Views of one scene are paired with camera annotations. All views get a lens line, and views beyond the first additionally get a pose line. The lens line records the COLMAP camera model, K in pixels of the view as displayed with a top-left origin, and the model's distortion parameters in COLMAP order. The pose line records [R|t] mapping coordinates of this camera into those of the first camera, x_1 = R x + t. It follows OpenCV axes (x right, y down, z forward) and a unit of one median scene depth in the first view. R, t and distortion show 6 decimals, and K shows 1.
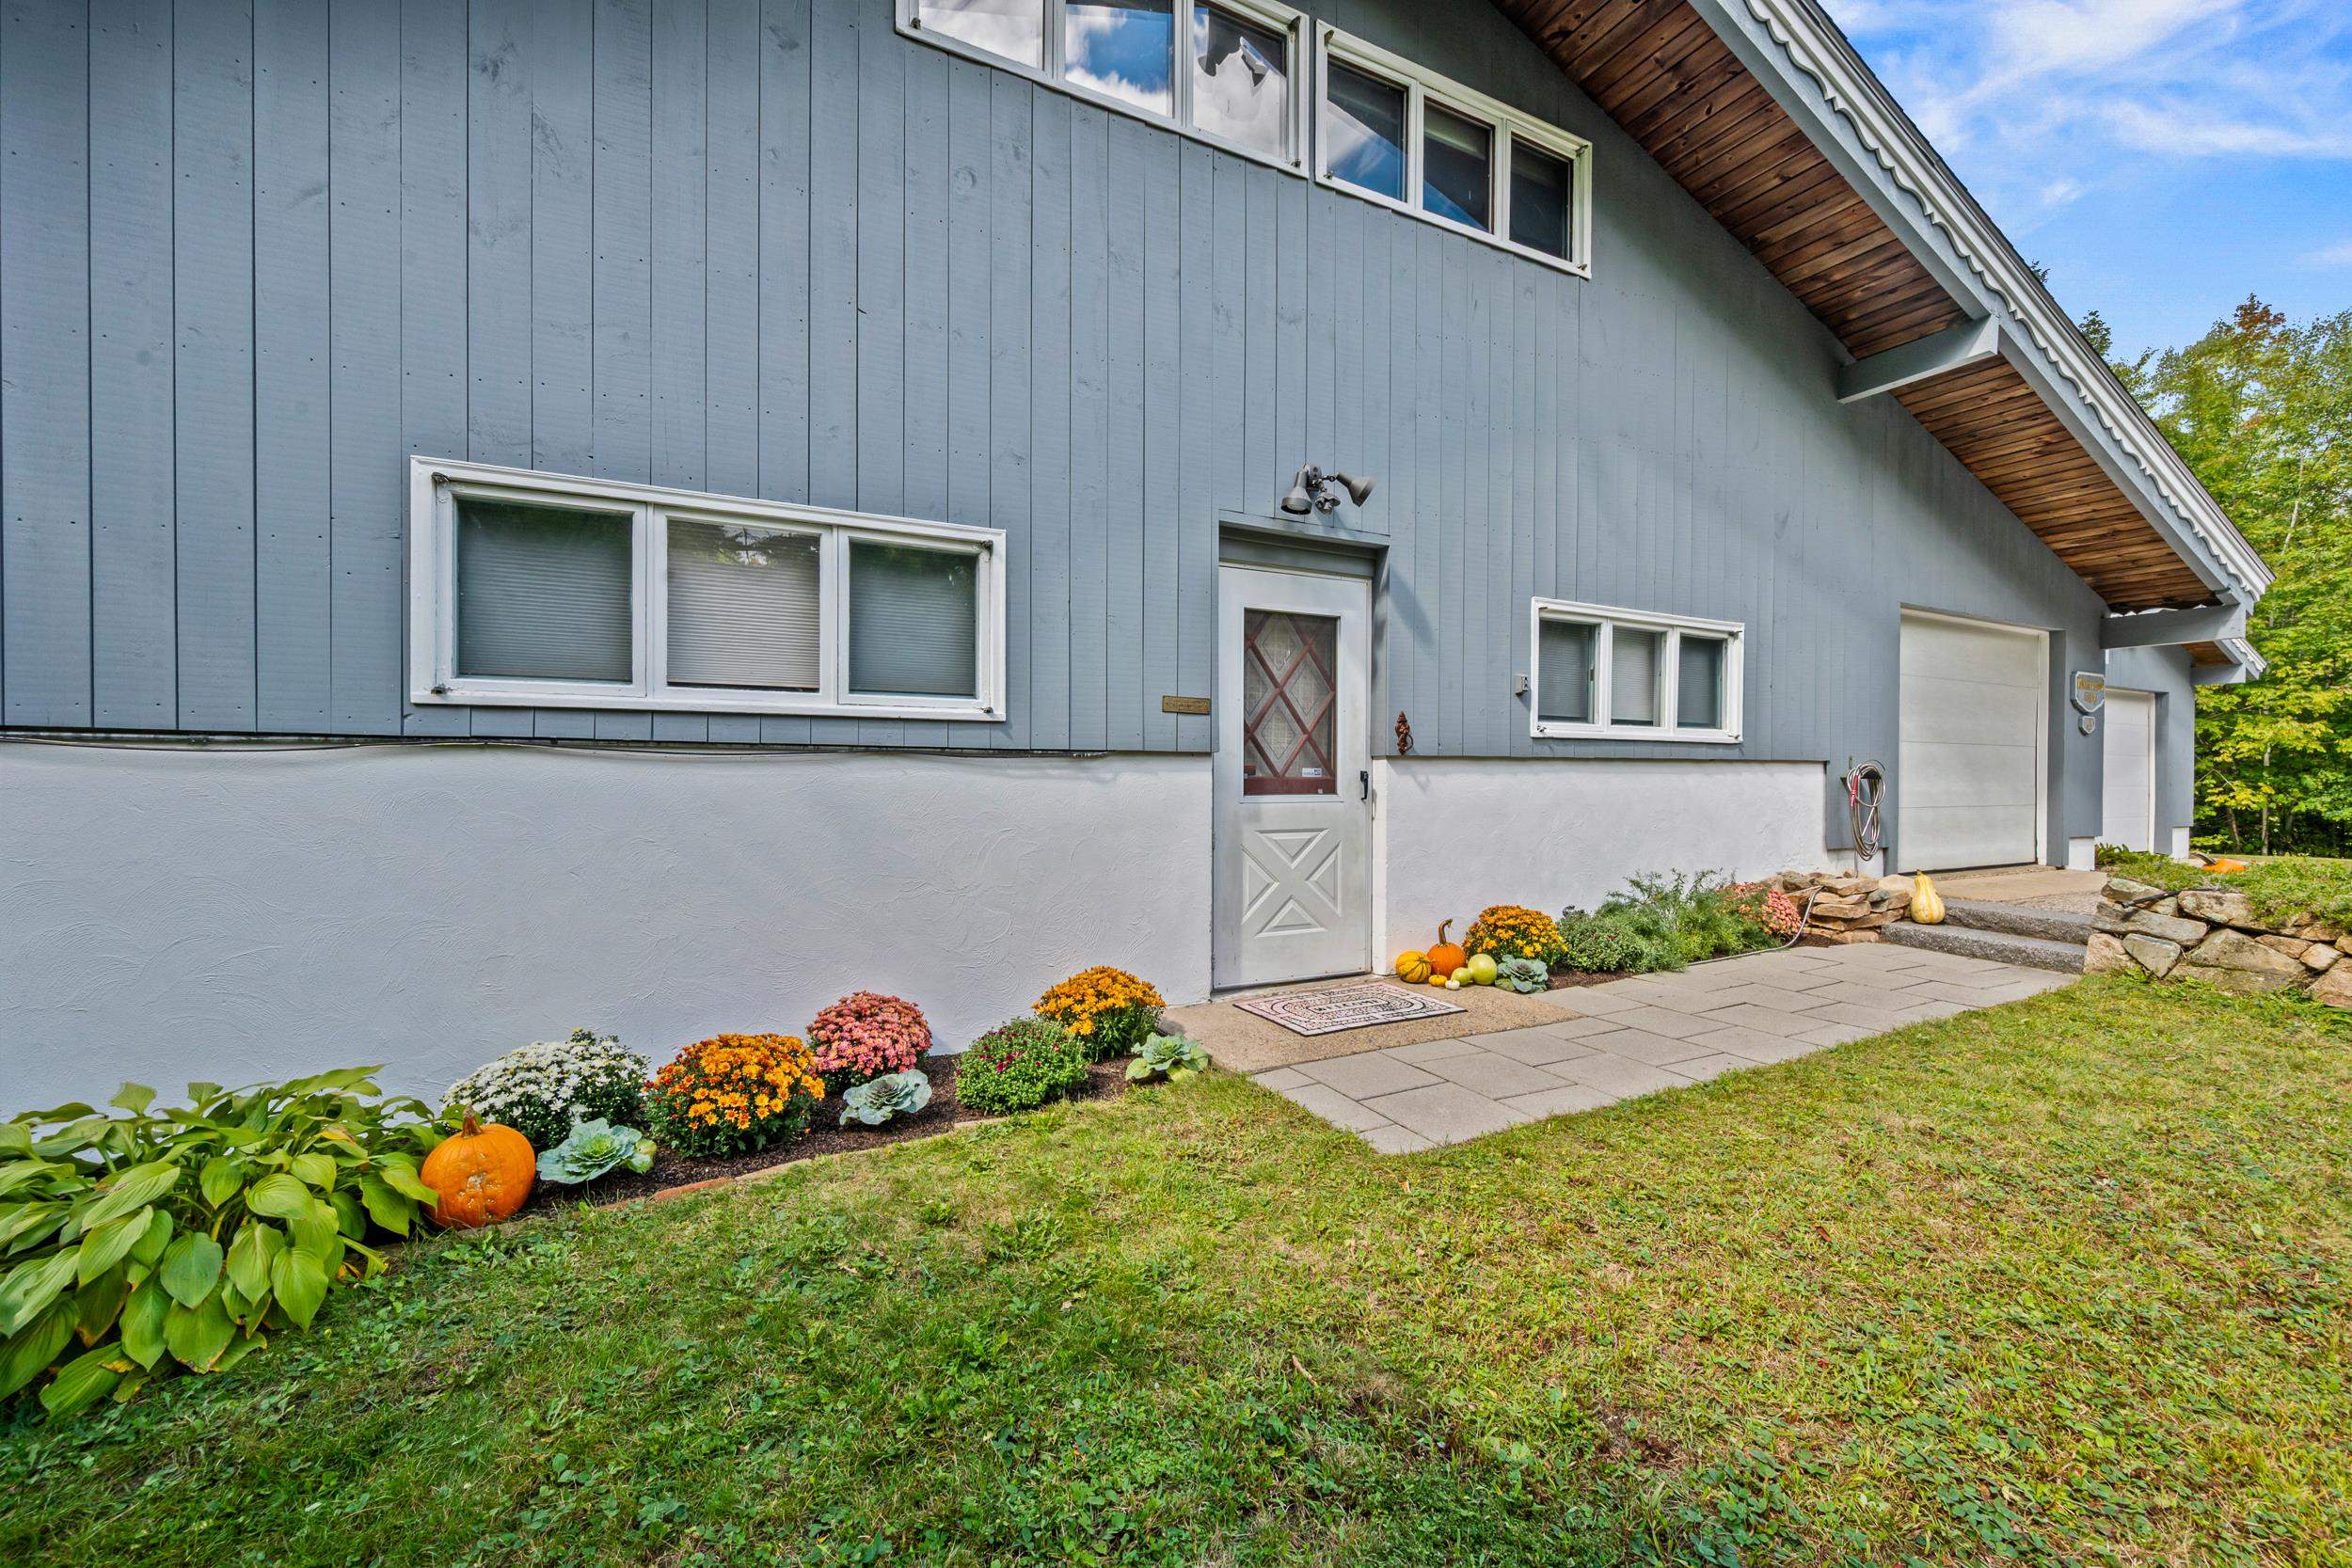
lens RADIAL K [[940.1, 0, 1179.7], [0, 940.1, 775.6], [0, 0, 1]] dist [-0.002396, 0.000914]
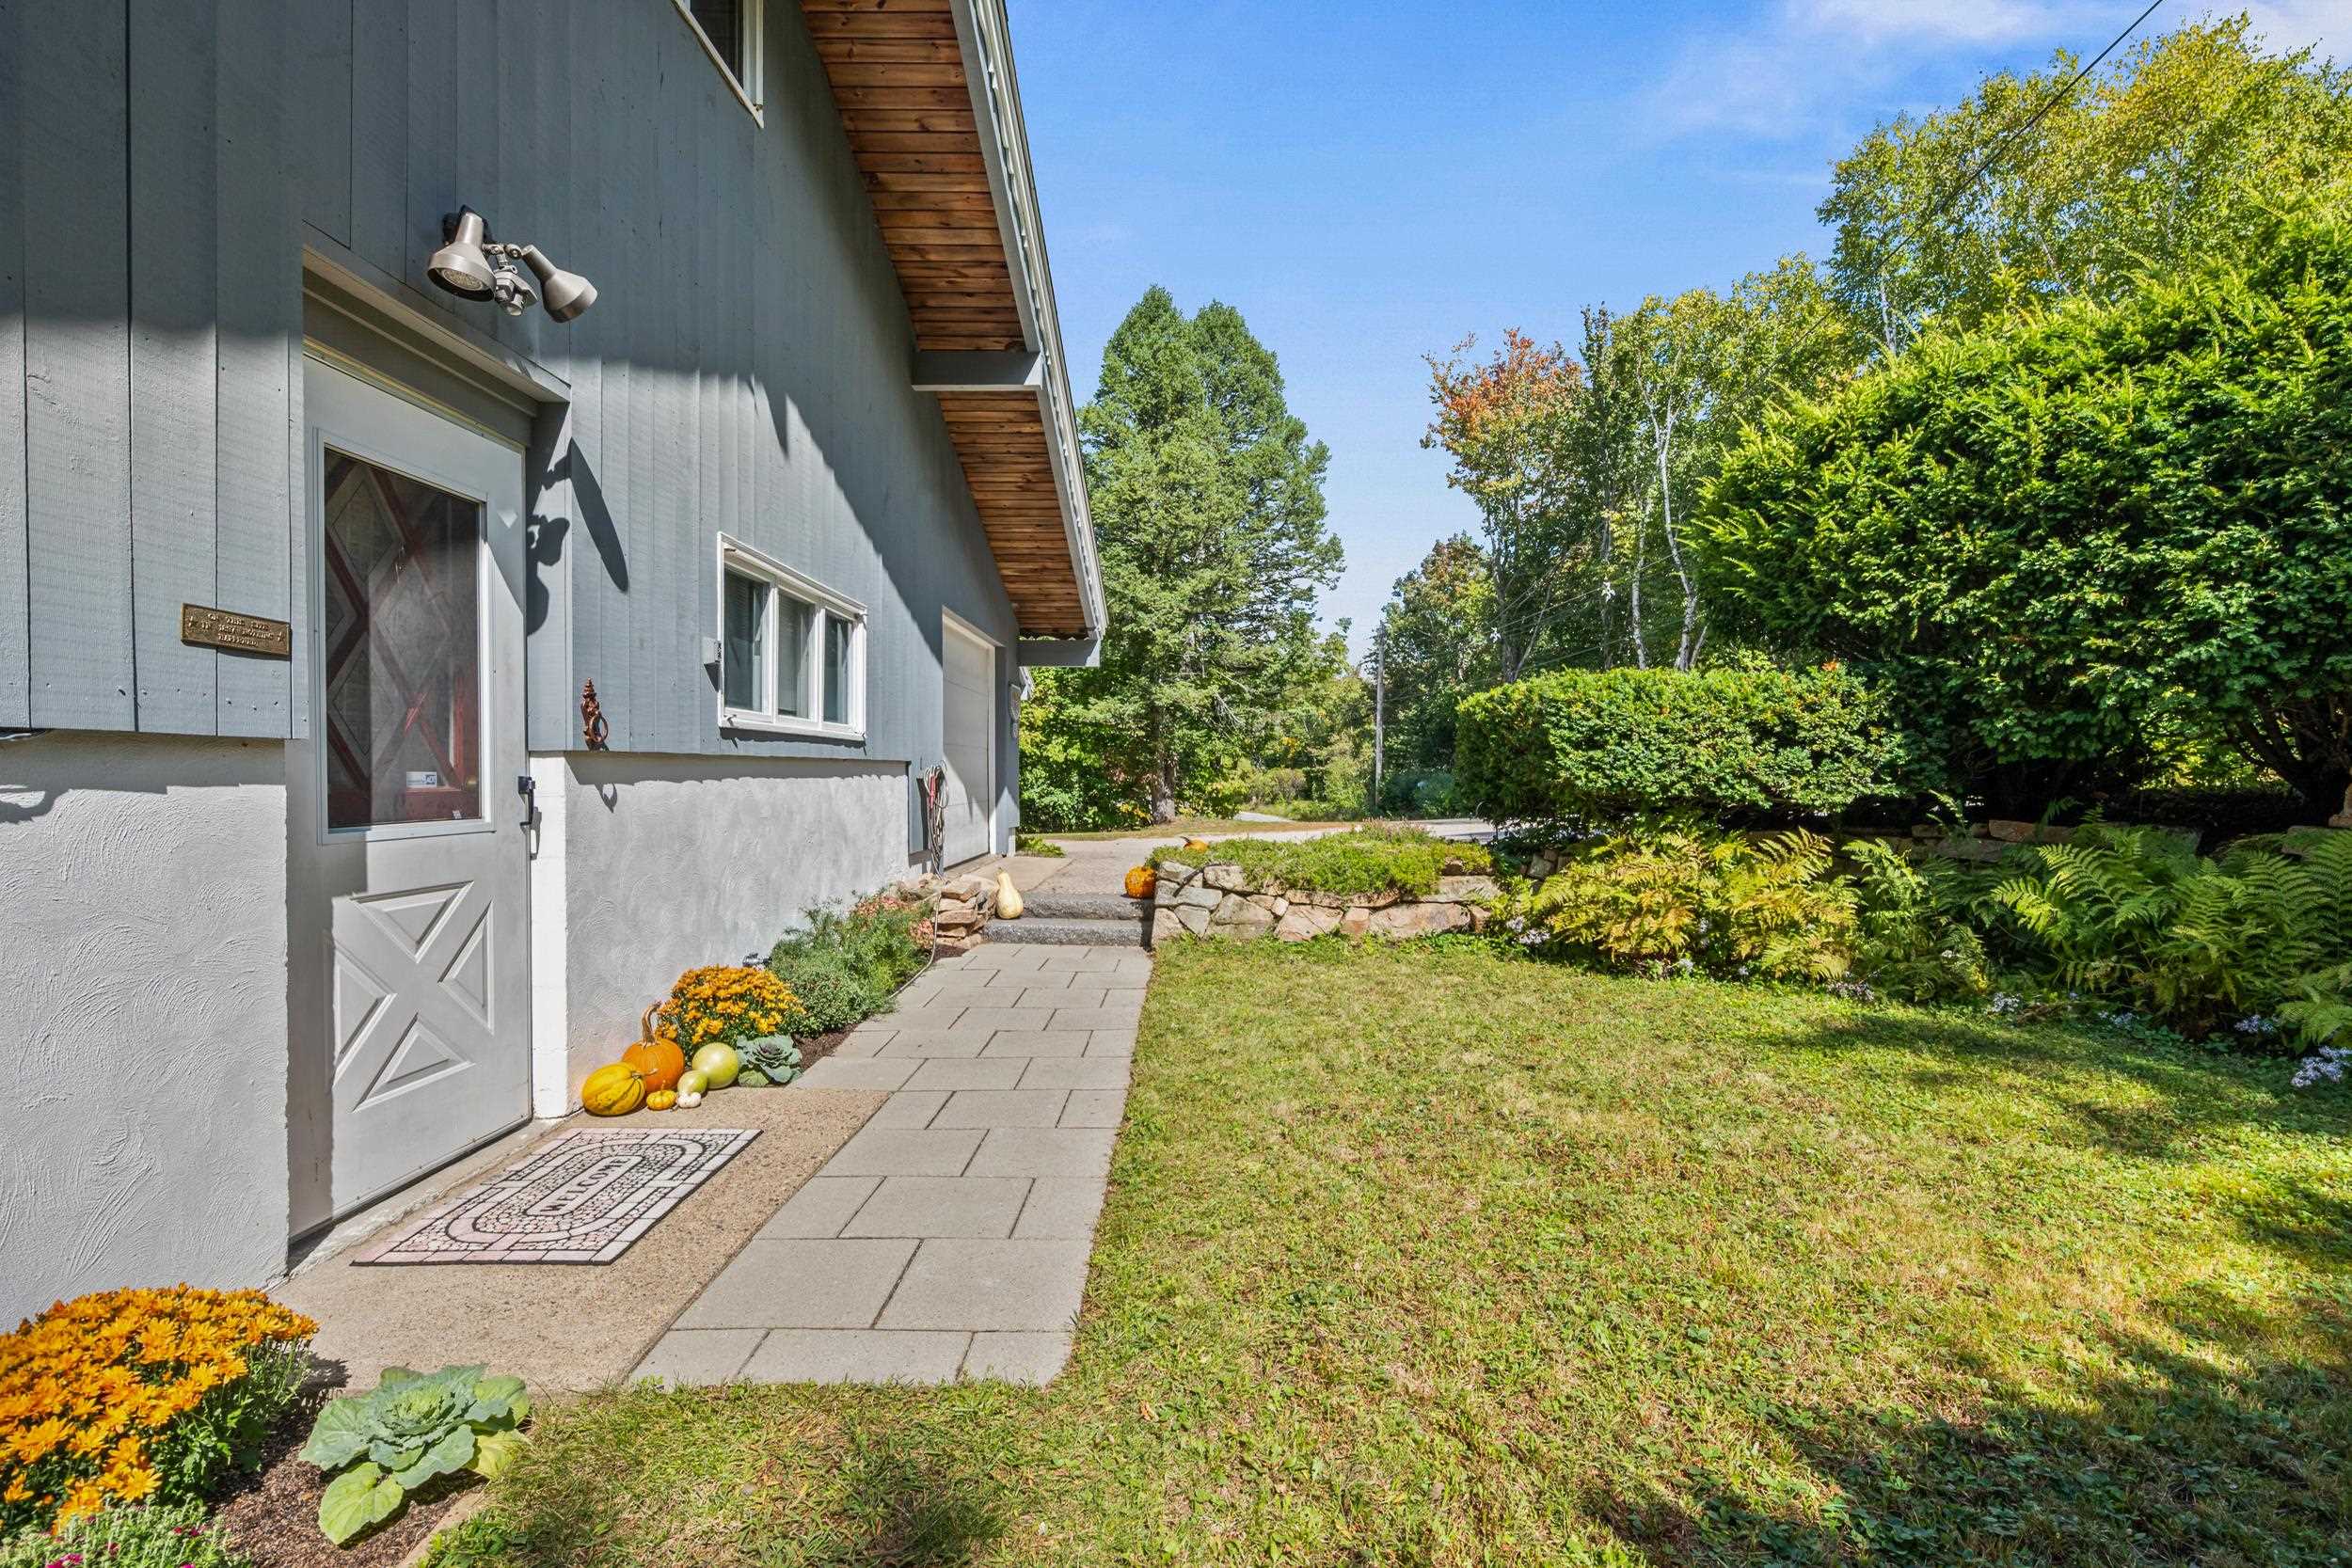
lens RADIAL K [[1085.2, 0, 1180.9], [0, 1085.2, 784.2], [0, 0, 1]] dist [-0.003236, 0.000387]
pose [[0.453777, -0.013875, 0.891007, -0.221634], [0.005487, 0.999903, 0.012776, -0.006938], [-0.891099, -0.000908, 0.453809, 0.335503]]
